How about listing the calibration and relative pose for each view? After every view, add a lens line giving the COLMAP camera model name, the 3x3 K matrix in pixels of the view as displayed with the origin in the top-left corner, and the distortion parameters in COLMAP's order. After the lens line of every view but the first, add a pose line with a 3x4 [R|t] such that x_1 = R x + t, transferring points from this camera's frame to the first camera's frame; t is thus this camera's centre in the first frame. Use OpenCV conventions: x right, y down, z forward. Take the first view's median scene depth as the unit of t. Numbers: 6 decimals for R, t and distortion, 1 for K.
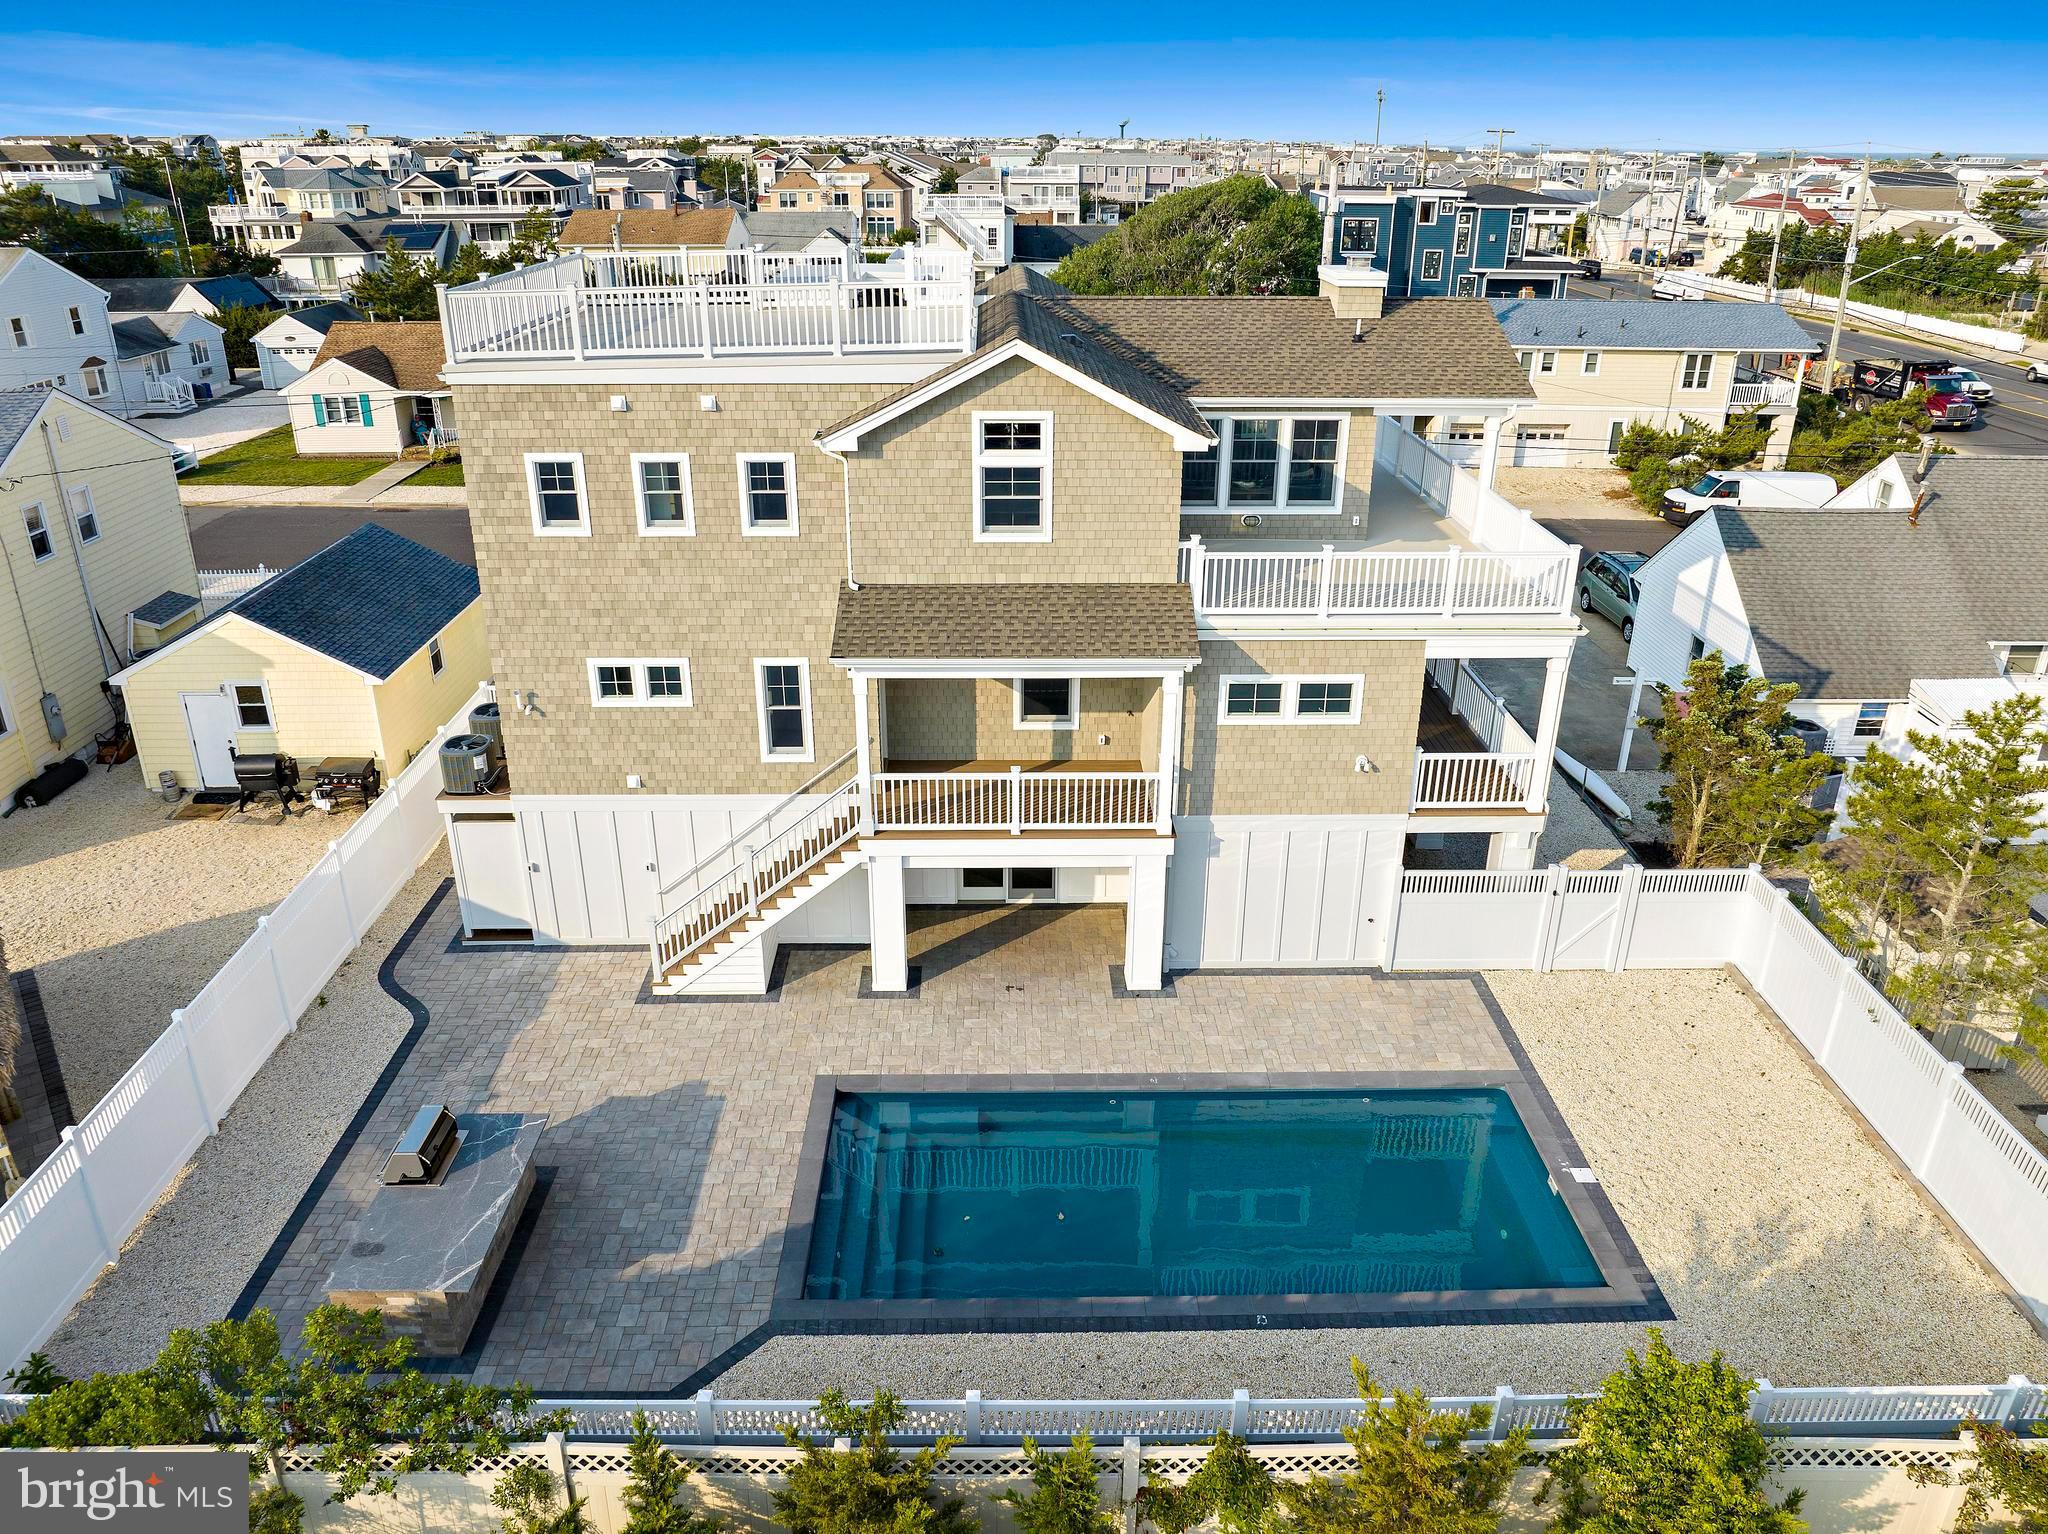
lens RADIAL K [[1452.9, 0, 1008.0], [0, 1452.9, 773.0], [0, 0, 1]] dist [-0.047954, 0.020969]
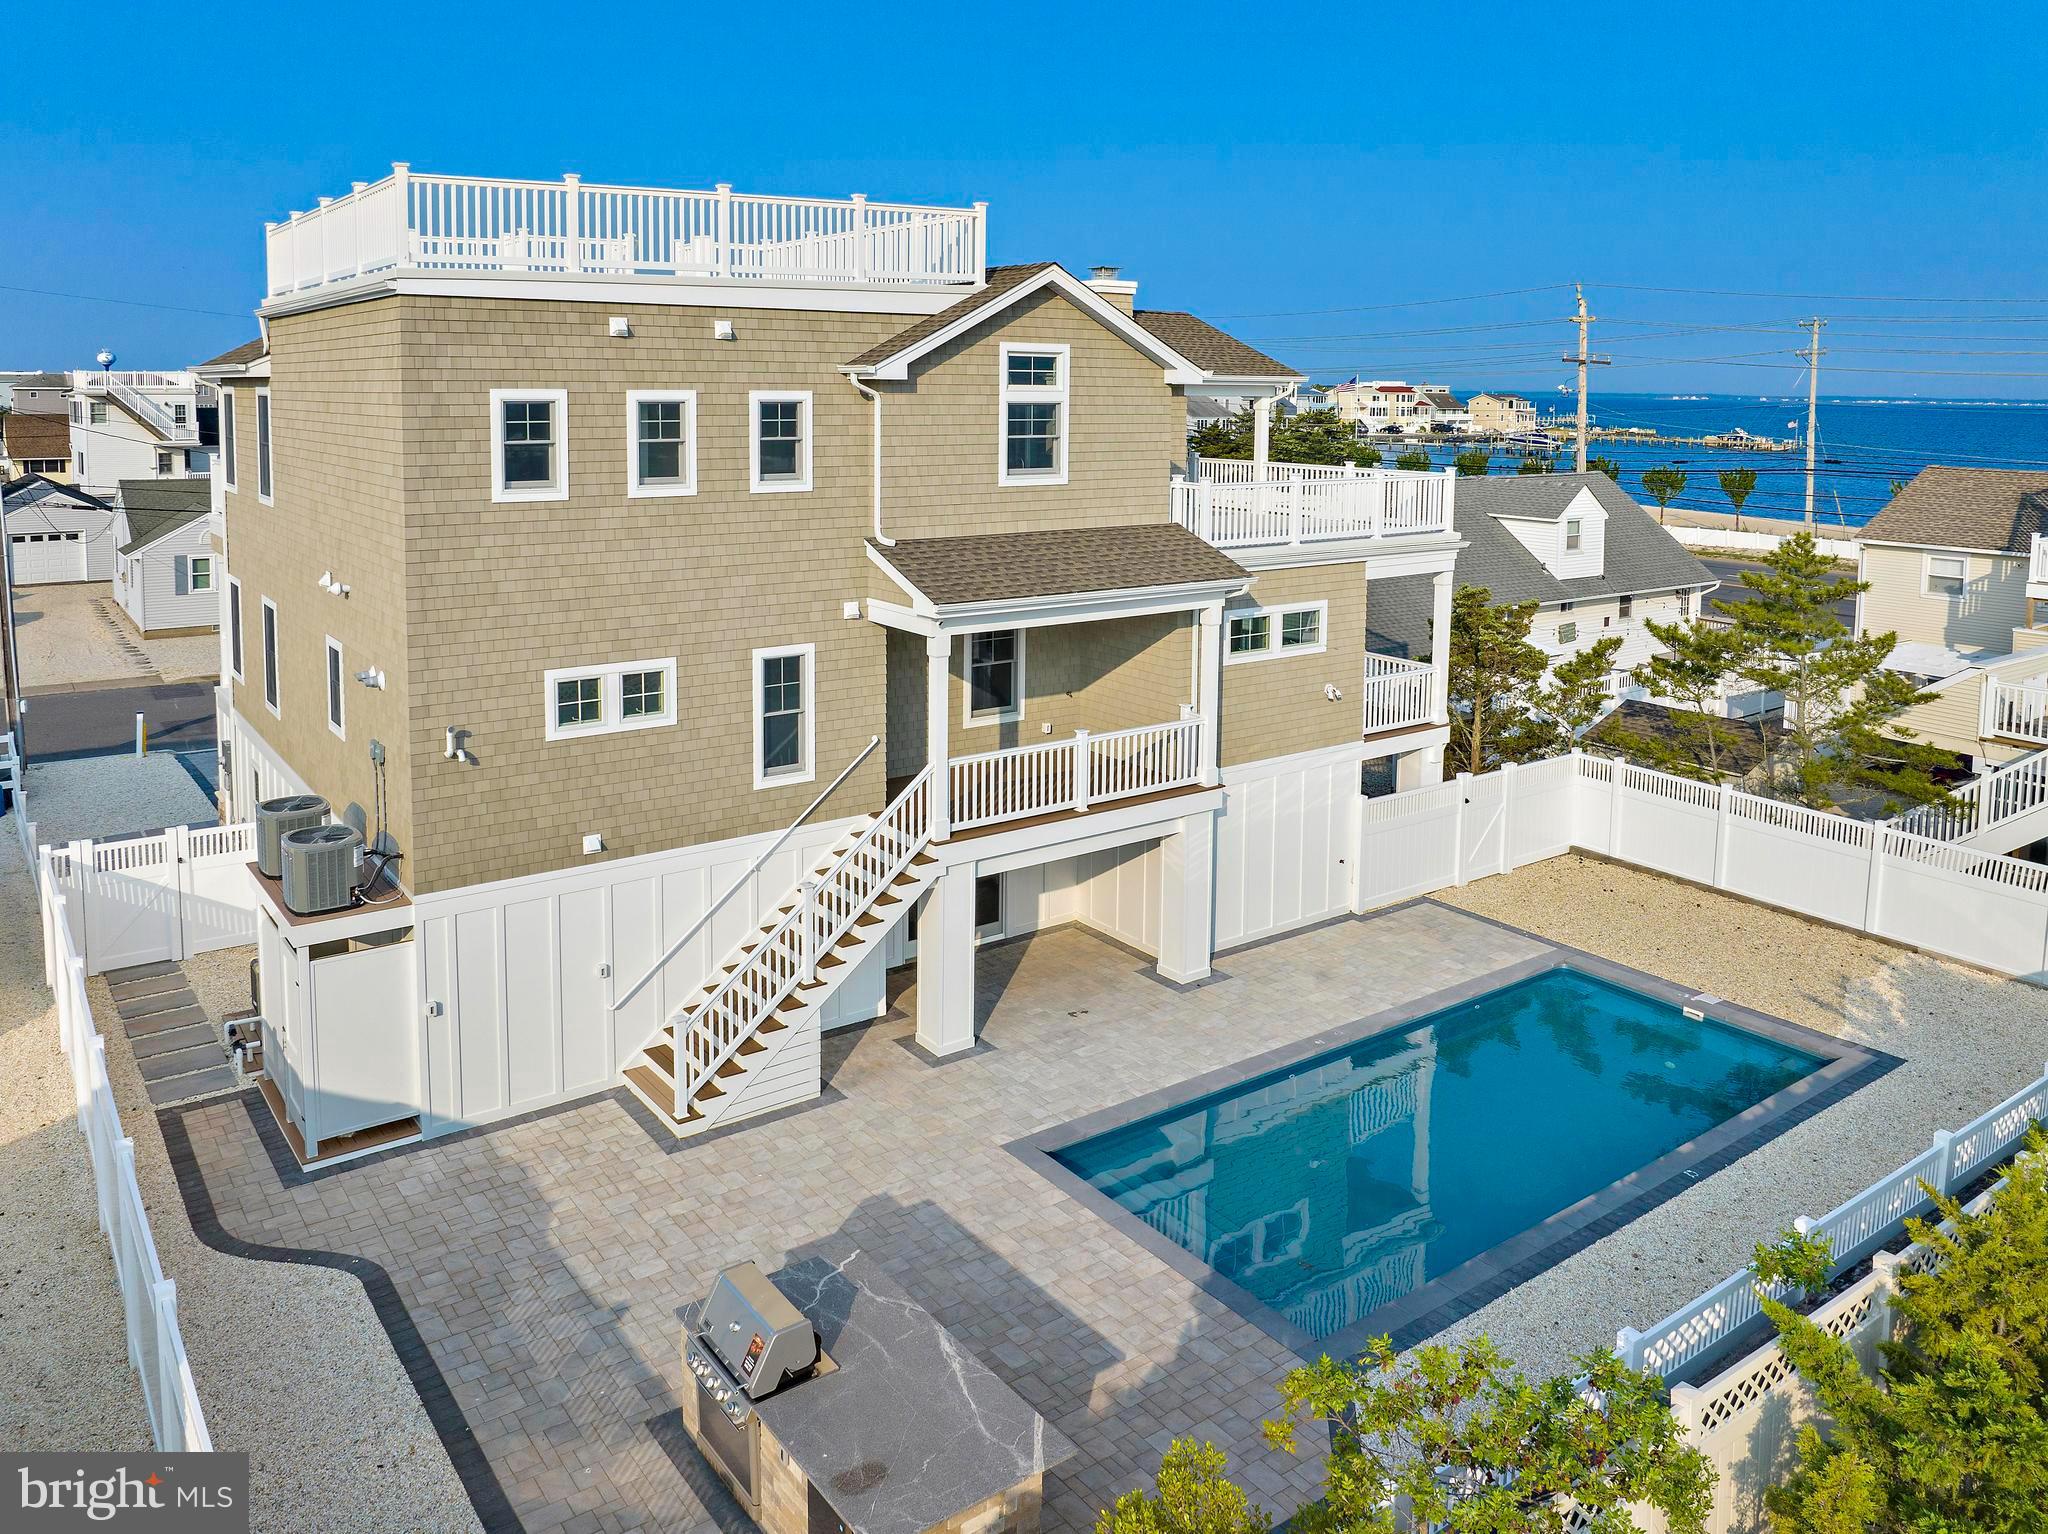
lens RADIAL K [[1531.2, 0, 1009.3], [0, 1531.2, 507.7], [0, 0, 1]] dist [-0.031525, -0.004065]
pose [[0.815864, -0.040084, 0.576852, -0.547179], [0.227305, 0.939518, -0.256201, 0.095053], [-0.531693, 0.340147, 0.775630, 0.251889]]
